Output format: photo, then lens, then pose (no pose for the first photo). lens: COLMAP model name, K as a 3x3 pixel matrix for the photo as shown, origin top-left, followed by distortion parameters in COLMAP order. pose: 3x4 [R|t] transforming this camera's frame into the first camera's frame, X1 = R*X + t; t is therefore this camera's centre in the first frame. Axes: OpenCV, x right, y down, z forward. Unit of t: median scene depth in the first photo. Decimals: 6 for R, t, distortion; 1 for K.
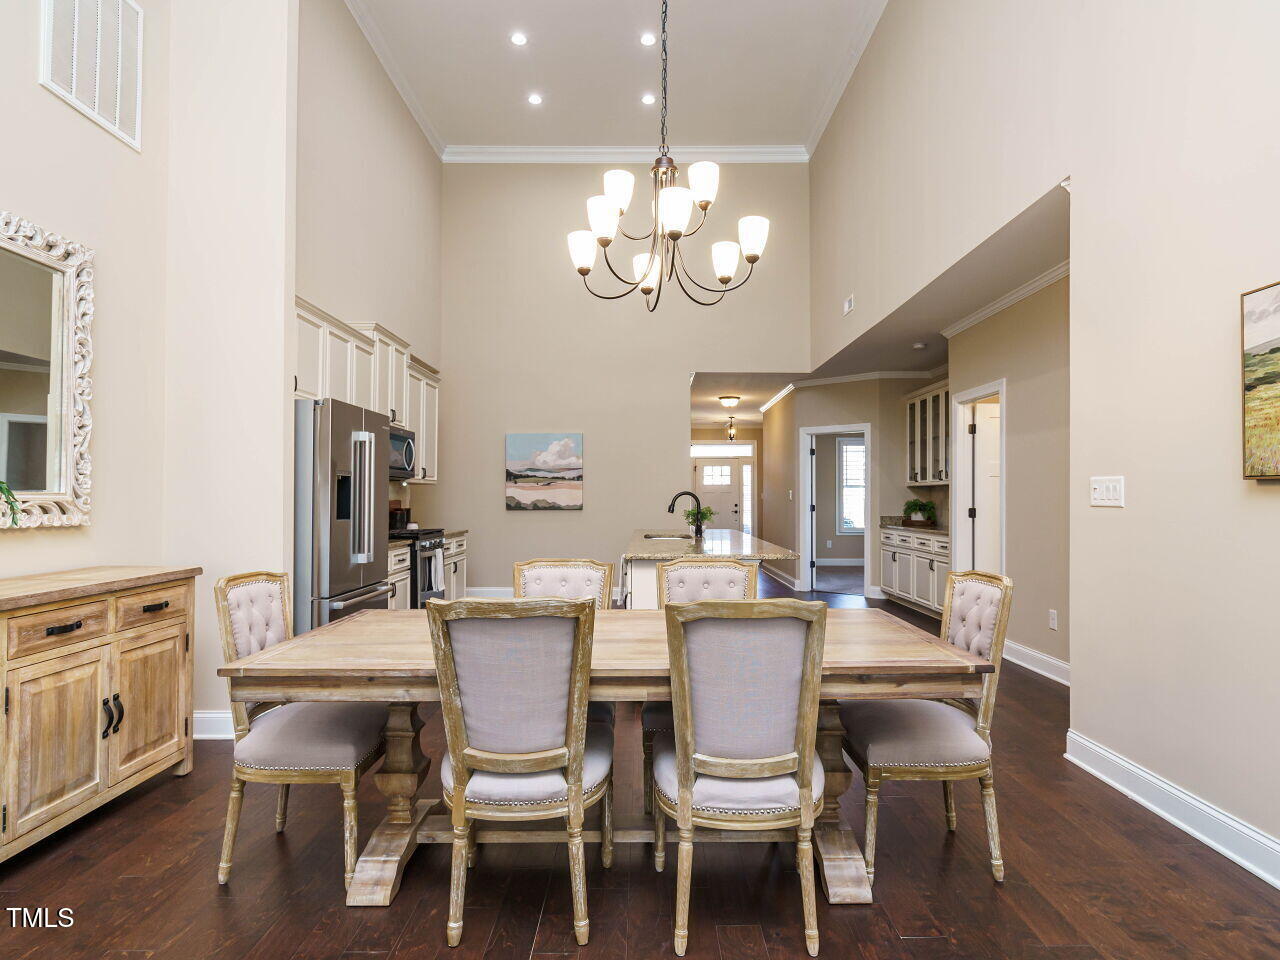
lens RADIAL K [[710.9, 0, 640.9], [0, 710.9, 491.7], [0, 0, 1]] dist [-0.004843, -0.000193]
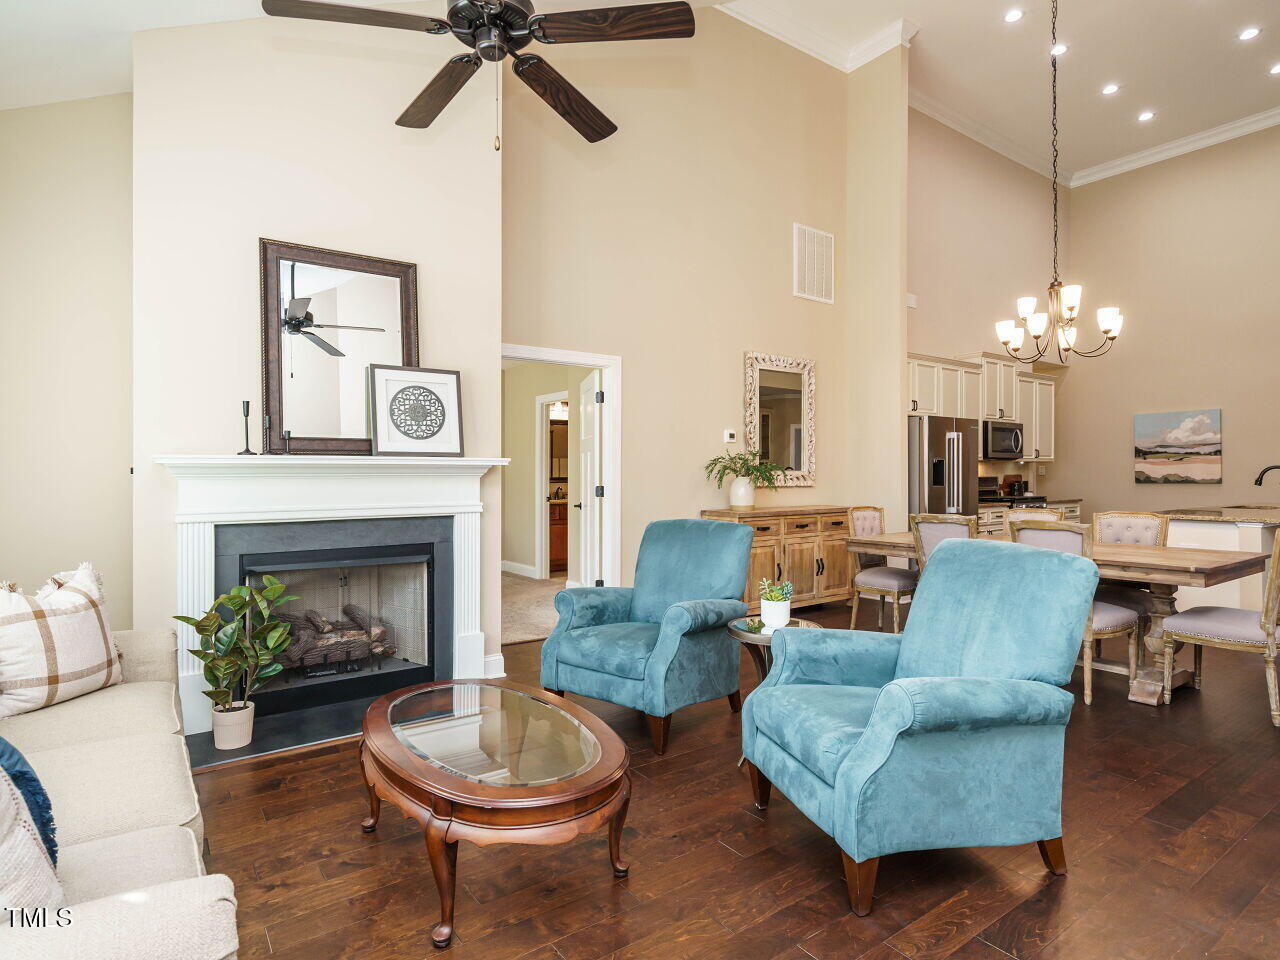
lens RADIAL K [[710.9, 0, 640.9], [0, 710.9, 473.2], [0, 0, 1]] dist [-0.004843, -0.000193]
pose [[0.578273, -0.004868, -0.815829, 0.524599], [0.011162, 0.999936, 0.001945, -0.001921], [0.815767, -0.010231, 0.578290, -0.528615]]
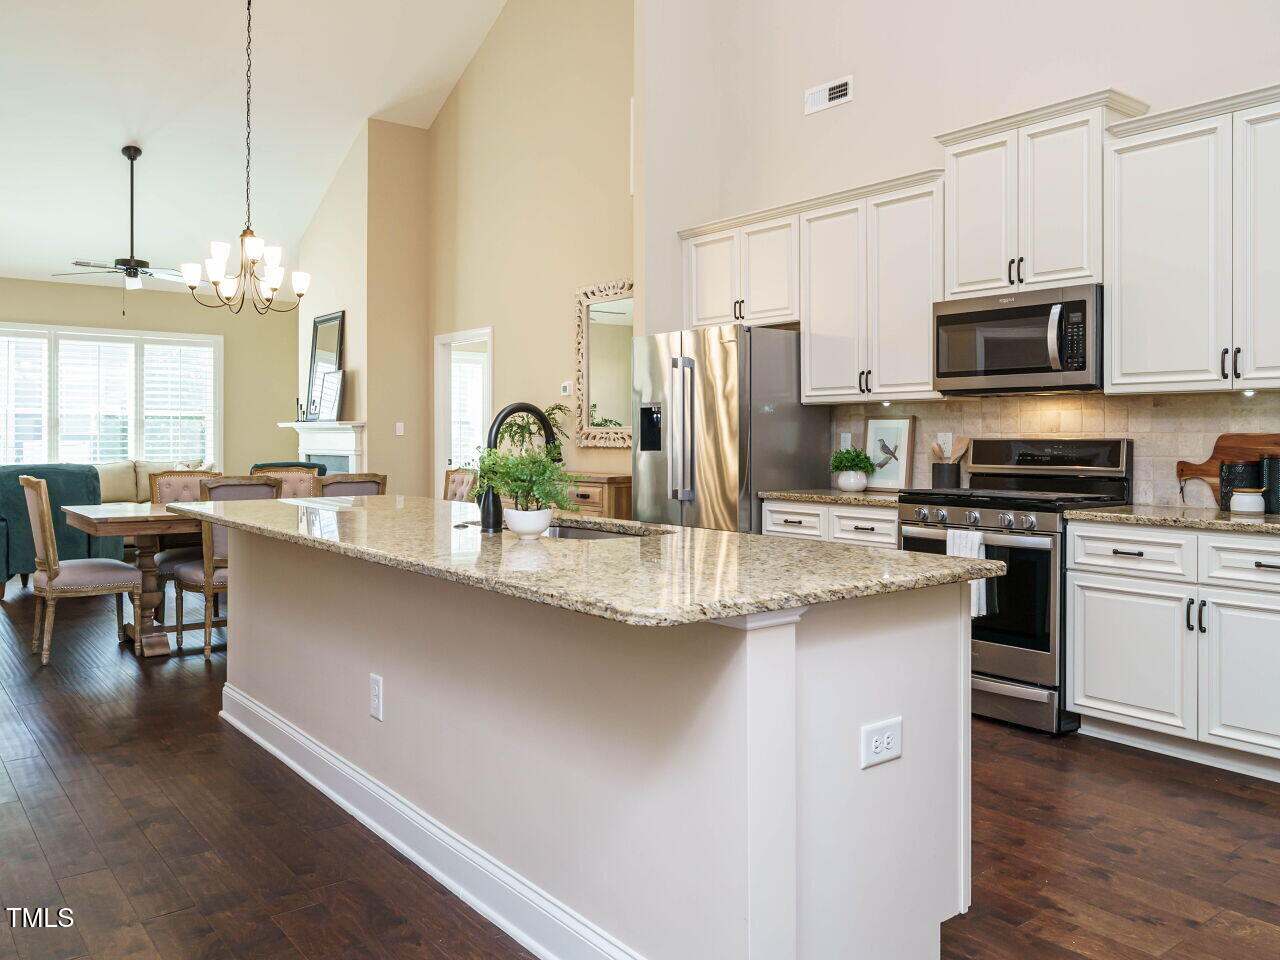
lens RADIAL K [[909.3, 0, 586.0], [0, 909.3, 463.6], [0, 0, 1]] dist [0.001844, 0.006149]
pose [[-0.786104, 0.015032, -0.617912, 0.442673], [0.001425, 0.999746, 0.022508, 0.026543], [0.618093, 0.016813, -0.785925, 1.862110]]
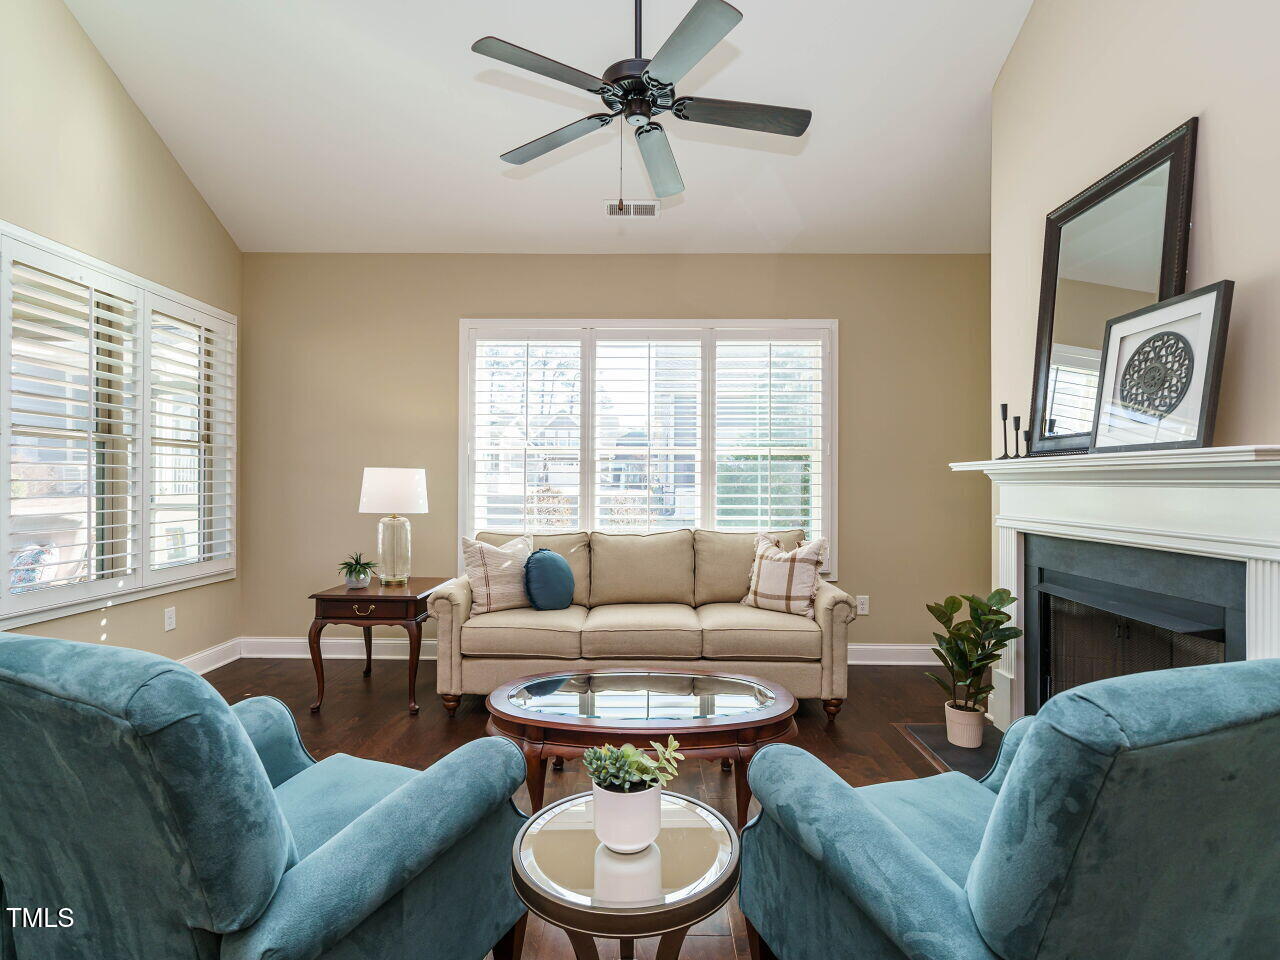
lens RADIAL K [[662.9, 0, 627.5], [0, 662.9, 483.5], [0, 0, 1]] dist [-0.009103, 0.004553]
pose [[-0.999497, -0.006267, 0.031085, -0.022780], [-0.006408, 0.999970, -0.004448, 0.005178], [-0.031057, -0.004645, -0.999507, 0.333221]]
